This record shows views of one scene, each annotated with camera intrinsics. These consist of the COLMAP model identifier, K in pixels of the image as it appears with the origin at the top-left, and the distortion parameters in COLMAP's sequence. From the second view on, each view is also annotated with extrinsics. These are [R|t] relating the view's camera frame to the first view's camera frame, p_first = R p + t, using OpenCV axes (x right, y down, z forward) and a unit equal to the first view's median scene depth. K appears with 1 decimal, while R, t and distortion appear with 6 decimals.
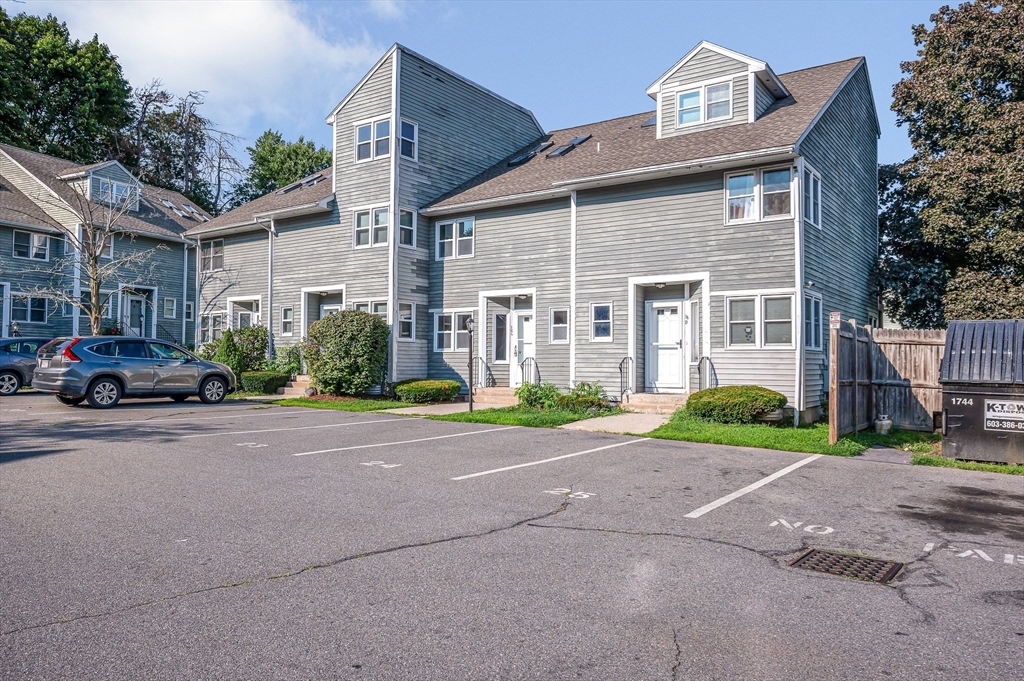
lens RADIAL K [[710.4, 0, 456.3], [0, 710.4, 312.8], [0, 0, 1]] dist [-0.005156, -0.003904]
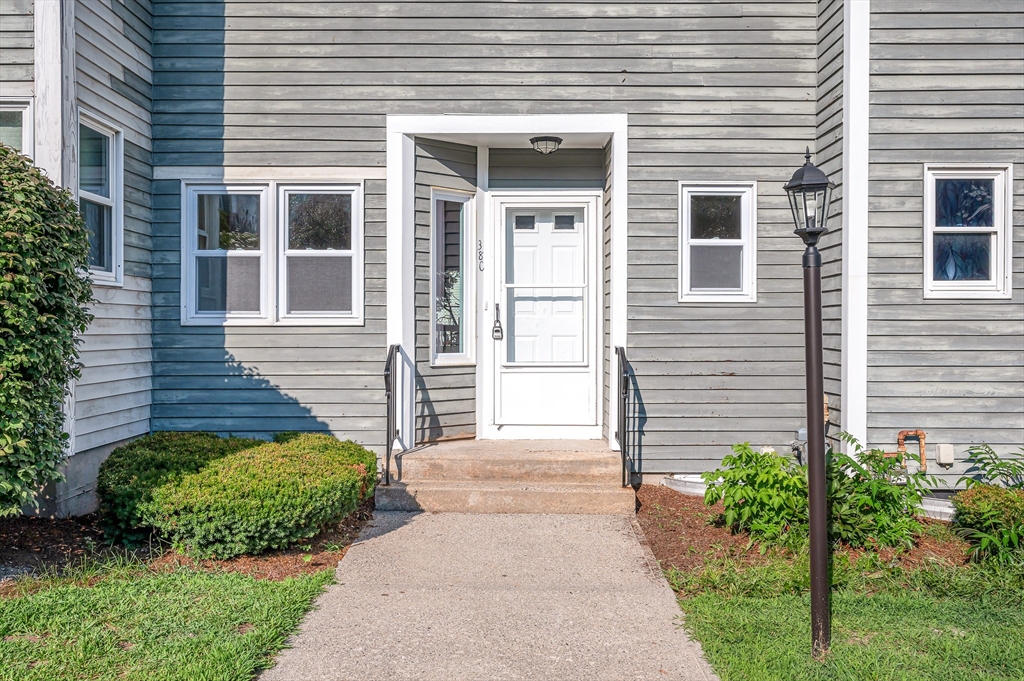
lens RADIAL K [[922.3, 0, 539.6], [0, 922.3, 327.0], [0, 0, 1]] dist [0.002594, -0.028536]
pose [[0.784703, -0.006242, 0.619840, -0.161037], [-0.039028, 0.997468, 0.059453, 0.033028], [-0.618642, -0.070844, 0.782473, 0.711546]]
